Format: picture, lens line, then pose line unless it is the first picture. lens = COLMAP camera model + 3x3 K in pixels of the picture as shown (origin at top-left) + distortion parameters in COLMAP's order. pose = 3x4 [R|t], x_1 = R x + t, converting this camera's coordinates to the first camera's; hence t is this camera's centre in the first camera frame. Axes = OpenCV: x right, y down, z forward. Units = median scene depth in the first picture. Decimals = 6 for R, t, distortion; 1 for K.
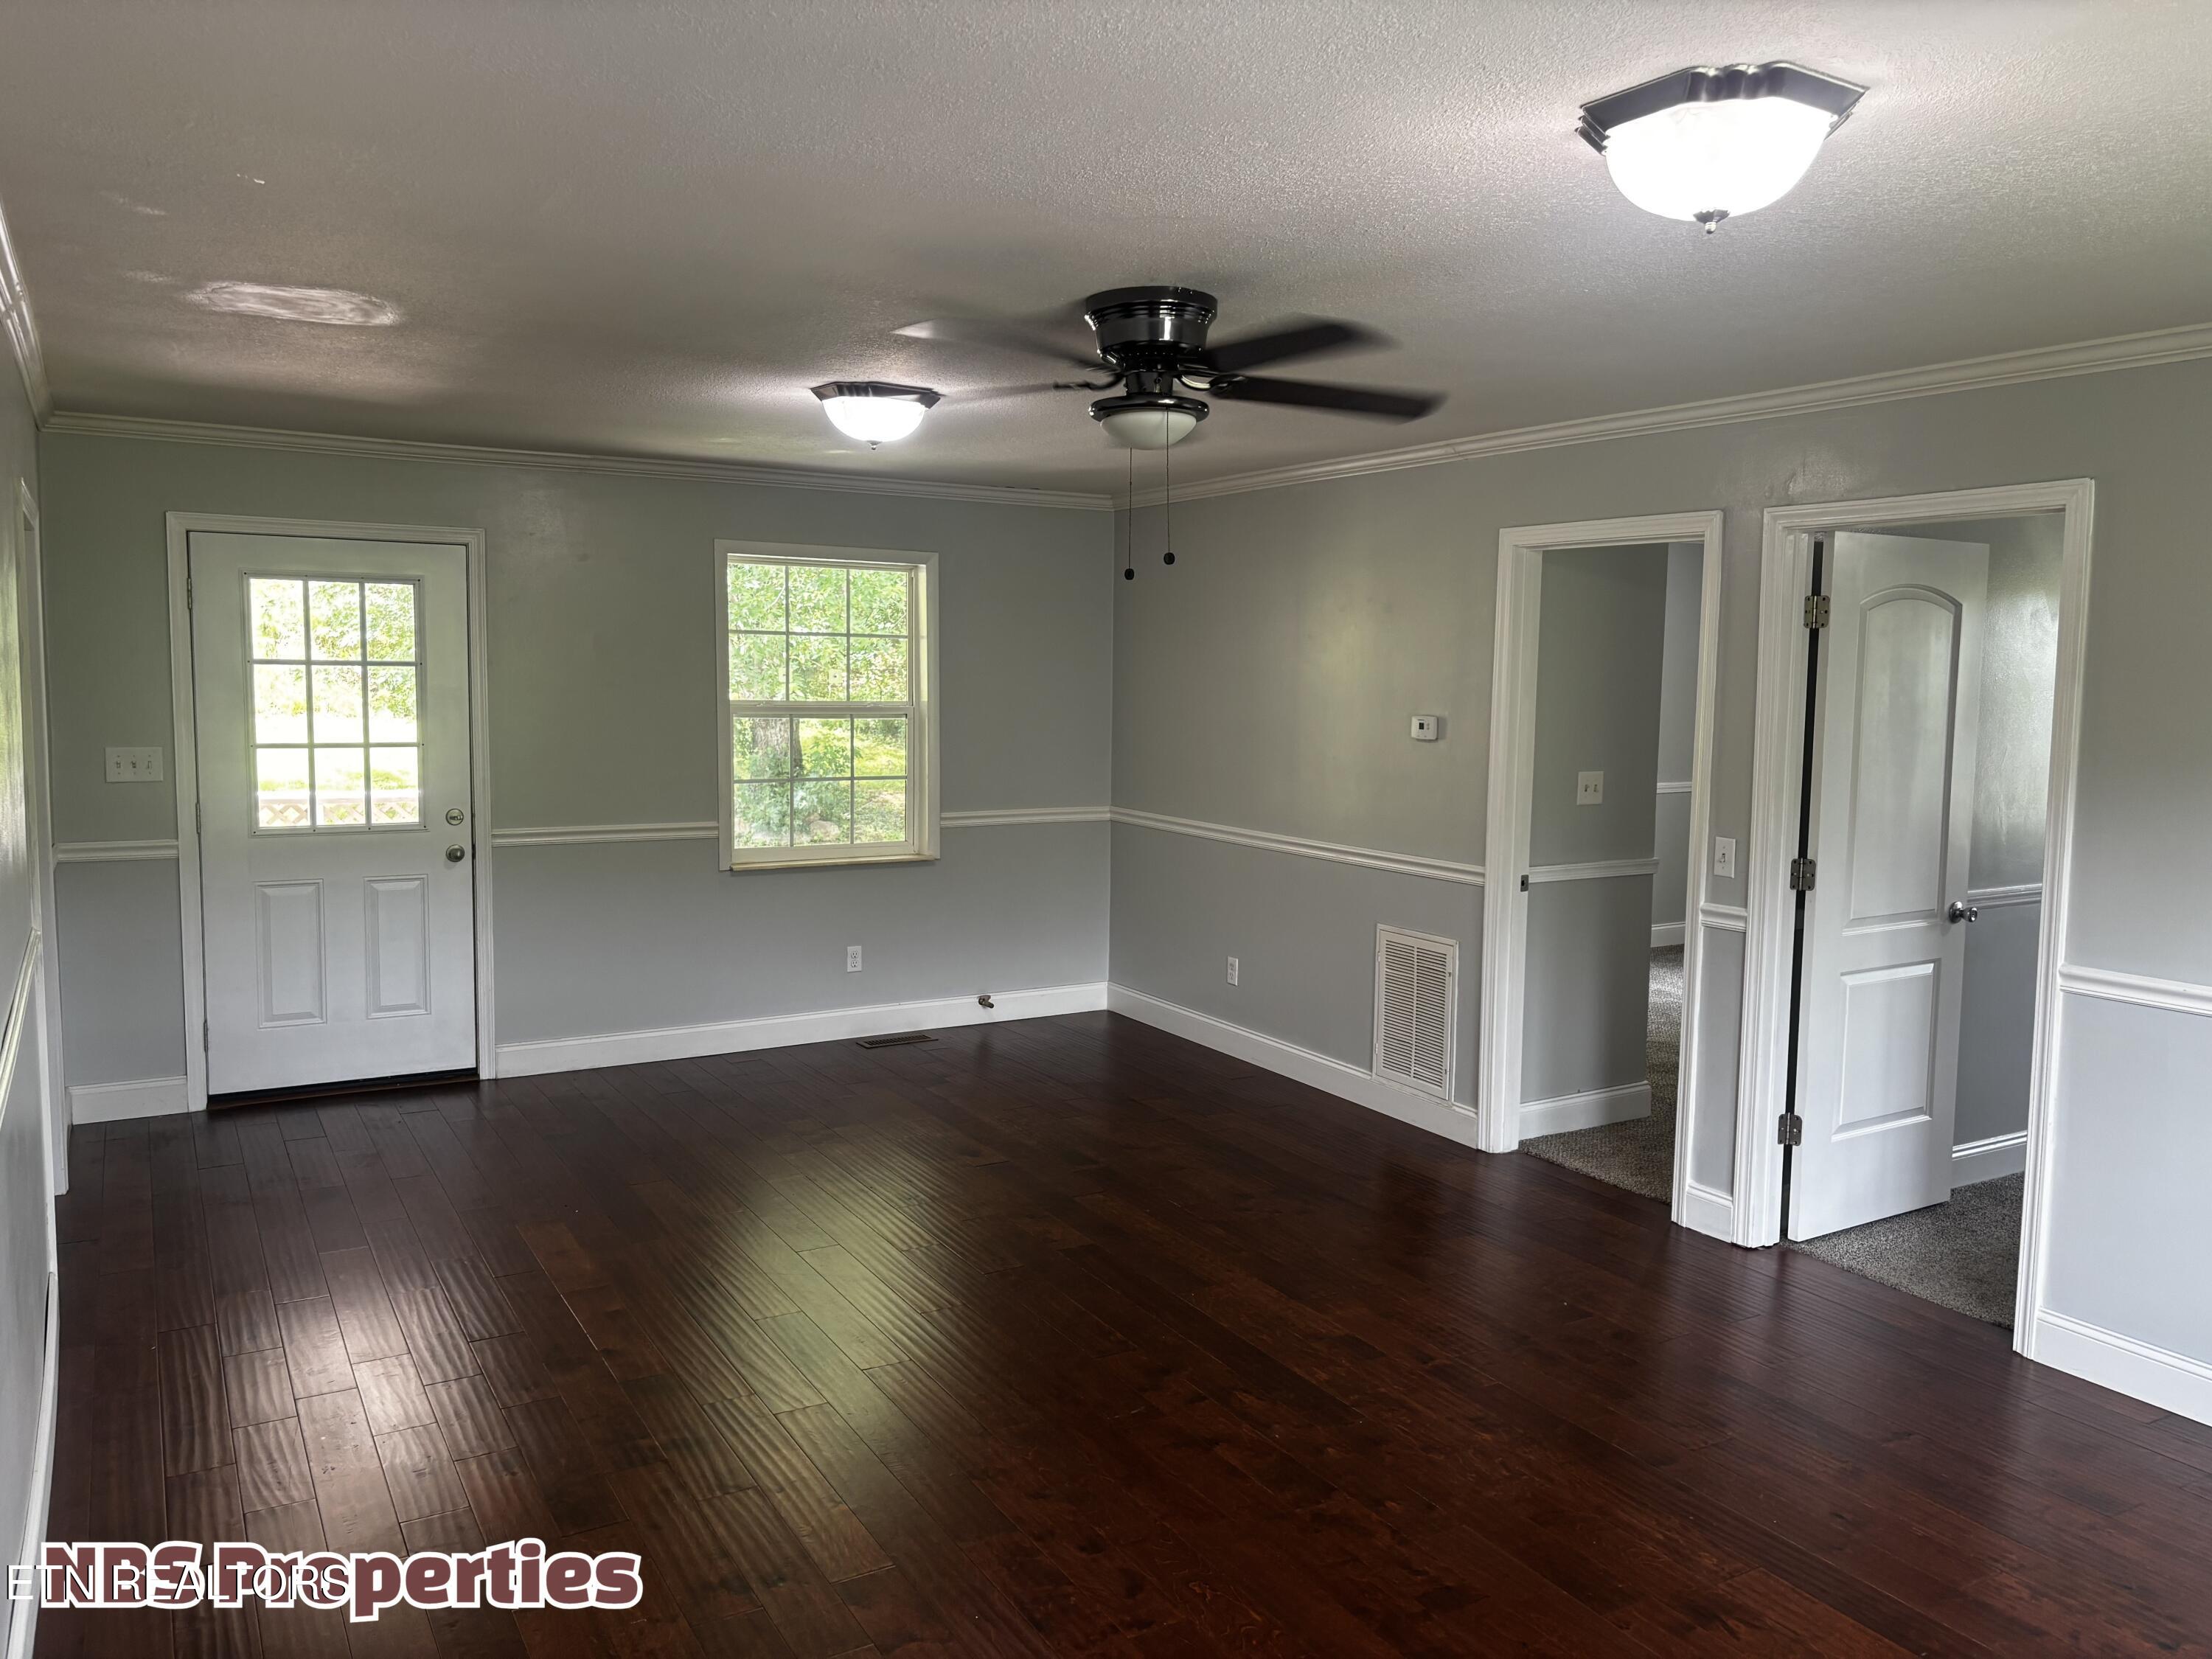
lens RADIAL K [[1682.0, 0, 1111.3], [0, 1682.0, 815.9], [0, 0, 1]] dist [0.030910, 0.005501]
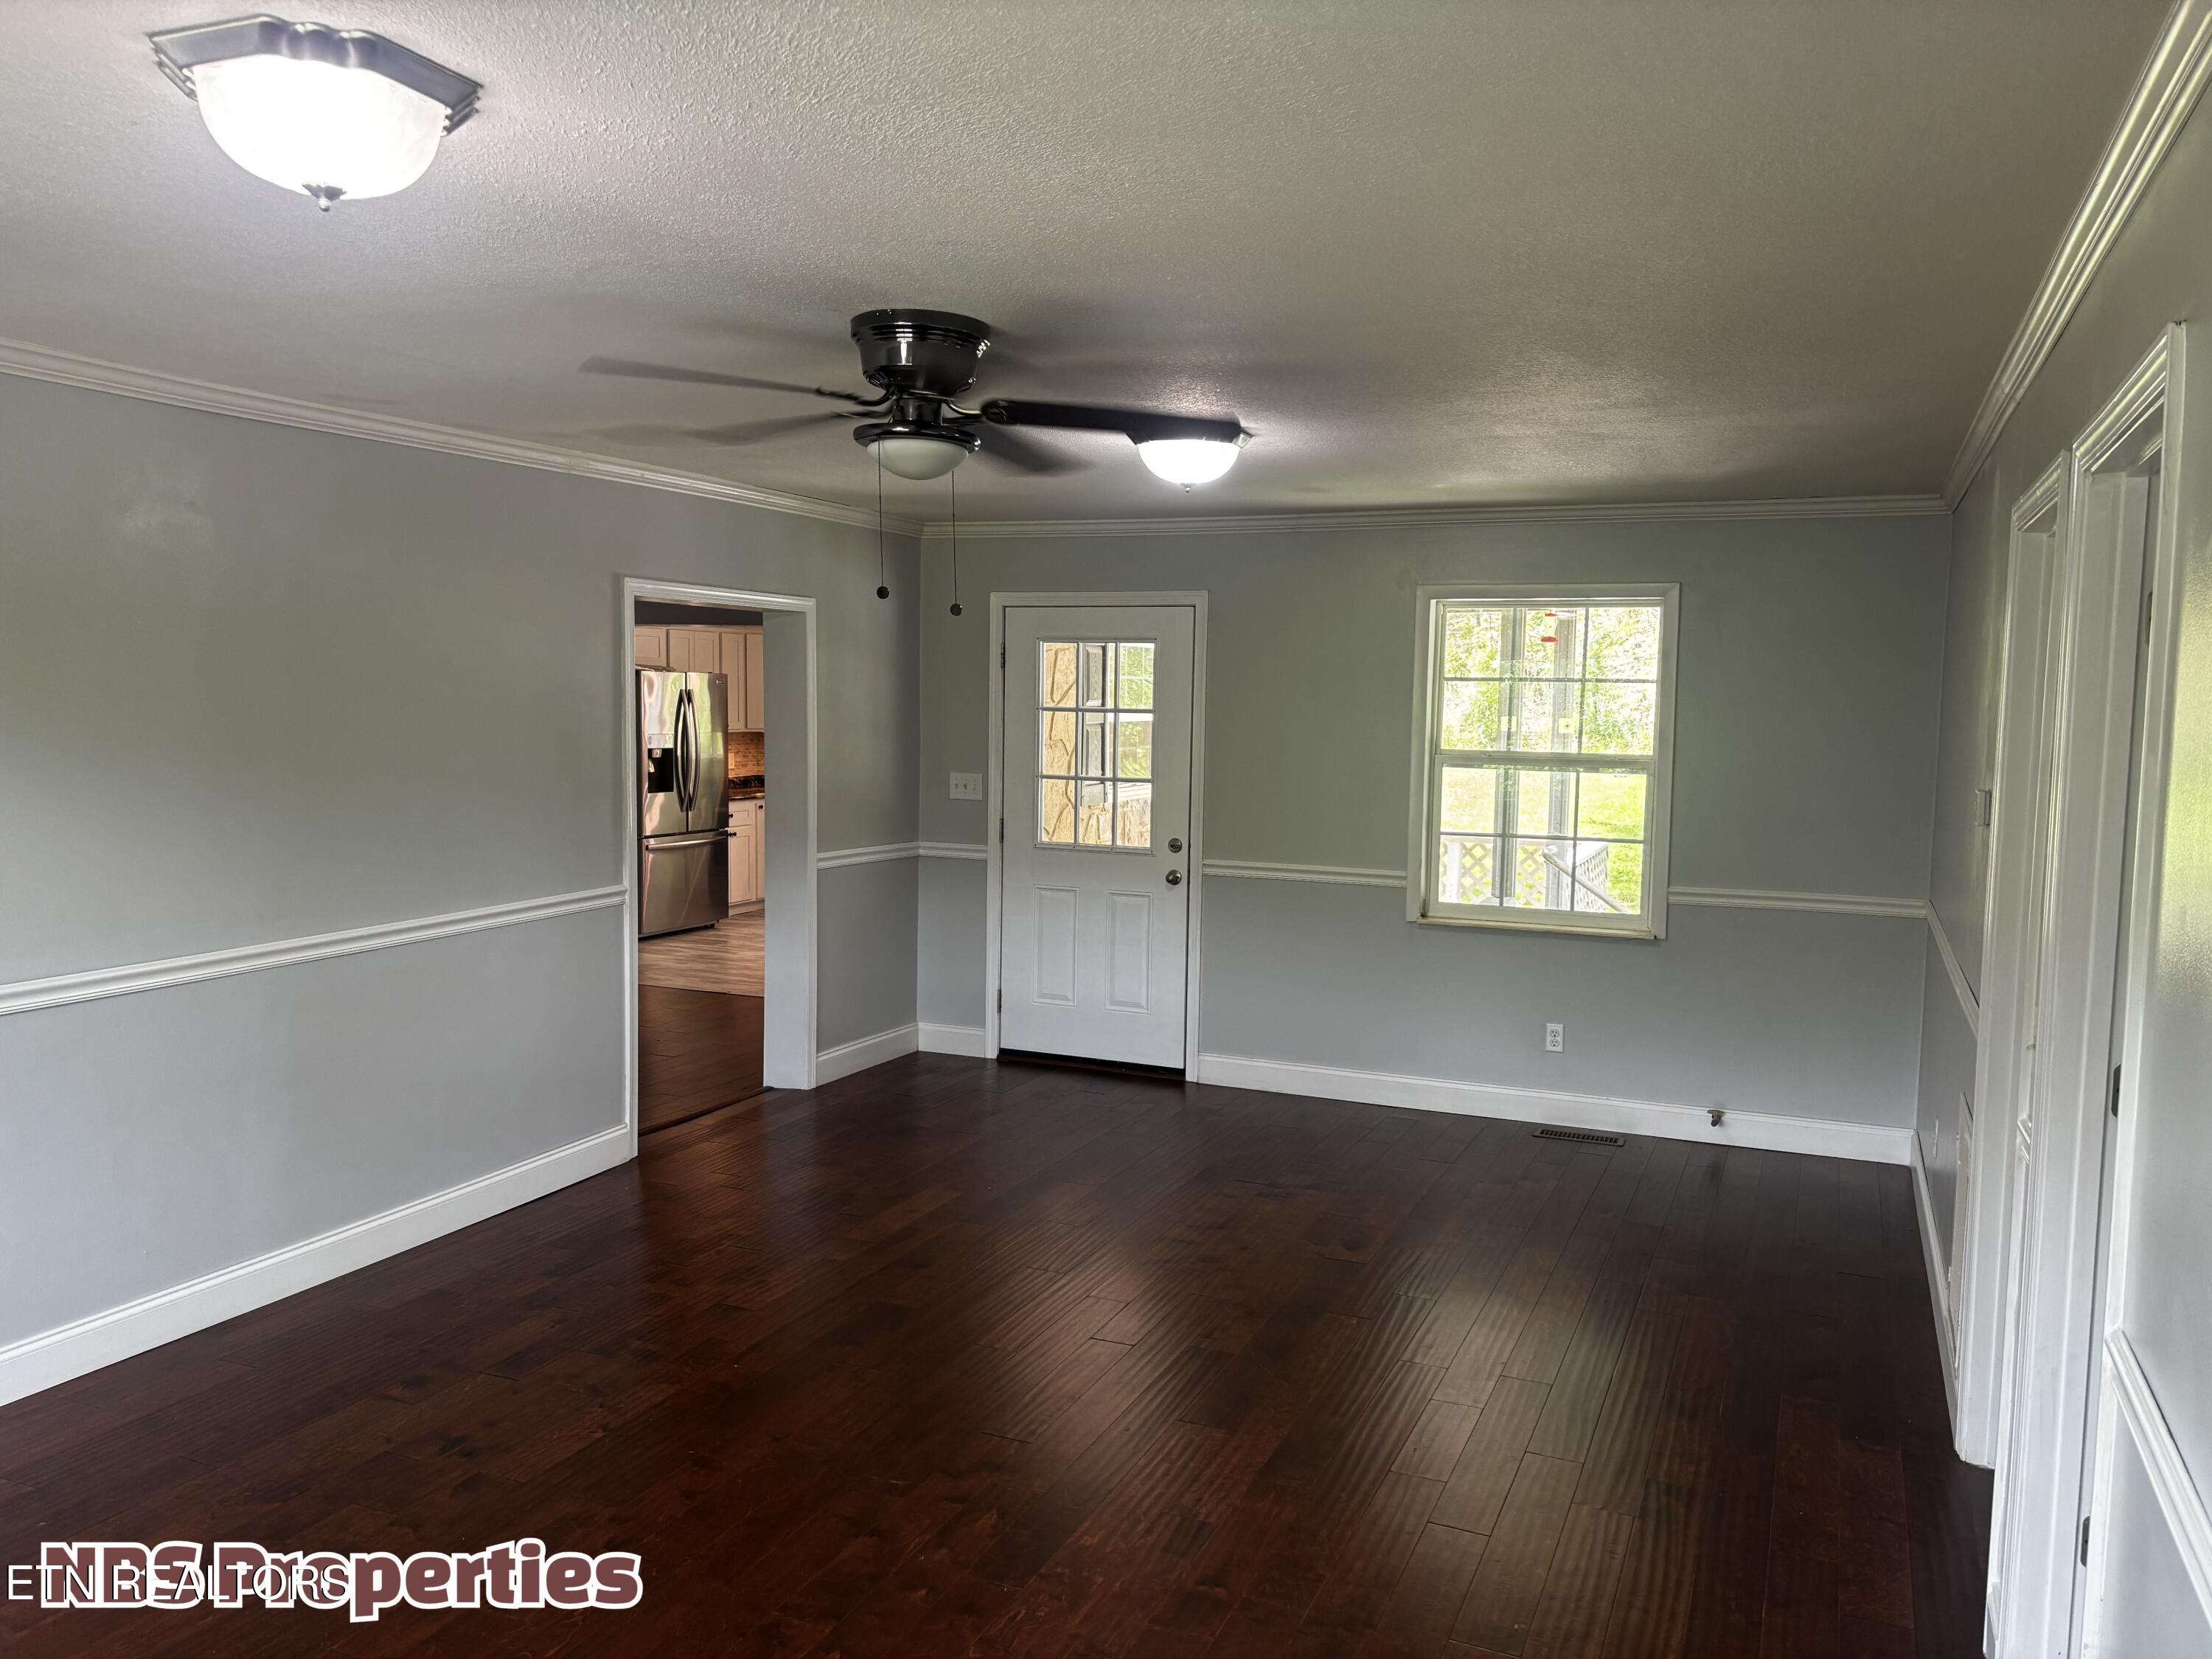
lens RADIAL K [[1664.1, 0, 1108.0], [0, 1664.1, 839.7], [0, 0, 1]] dist [0.142930, -0.247354]
pose [[0.589270, 0.066598, -0.805187, 0.484547], [-0.082518, 0.996346, 0.022019, -0.024109], [0.803711, 0.053467, 0.592613, 0.296525]]
